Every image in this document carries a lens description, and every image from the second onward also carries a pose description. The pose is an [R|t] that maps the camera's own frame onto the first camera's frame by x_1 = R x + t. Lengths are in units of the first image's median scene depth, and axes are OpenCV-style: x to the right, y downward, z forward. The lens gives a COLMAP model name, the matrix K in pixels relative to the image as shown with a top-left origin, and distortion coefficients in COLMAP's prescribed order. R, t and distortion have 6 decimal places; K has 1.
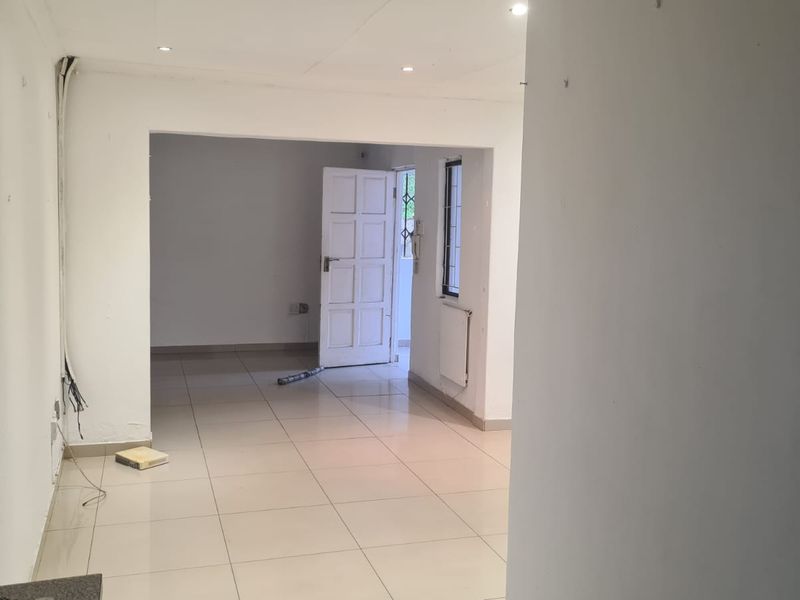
lens RADIAL K [[802.6, 0, 399.3], [0, 802.6, 279.9], [0, 0, 1]] dist [0.071519, 0.011157]
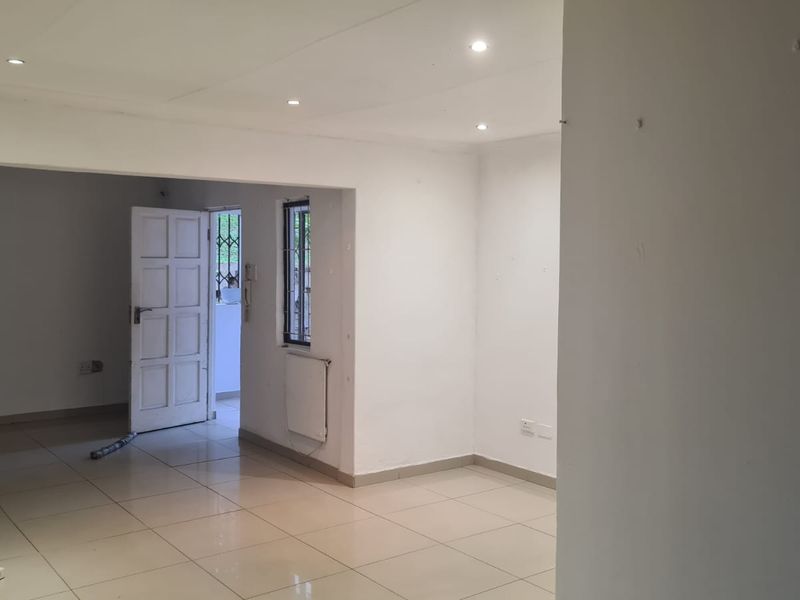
lens RADIAL K [[802.6, 0, 399.3], [0, 802.6, 279.9], [0, 0, 1]] dist [0.071519, 0.011157]
pose [[0.944980, -0.024720, 0.326192, -0.107748], [0.040631, 0.998289, -0.042055, -0.009317], [-0.324594, 0.052995, 0.944368, 0.061331]]
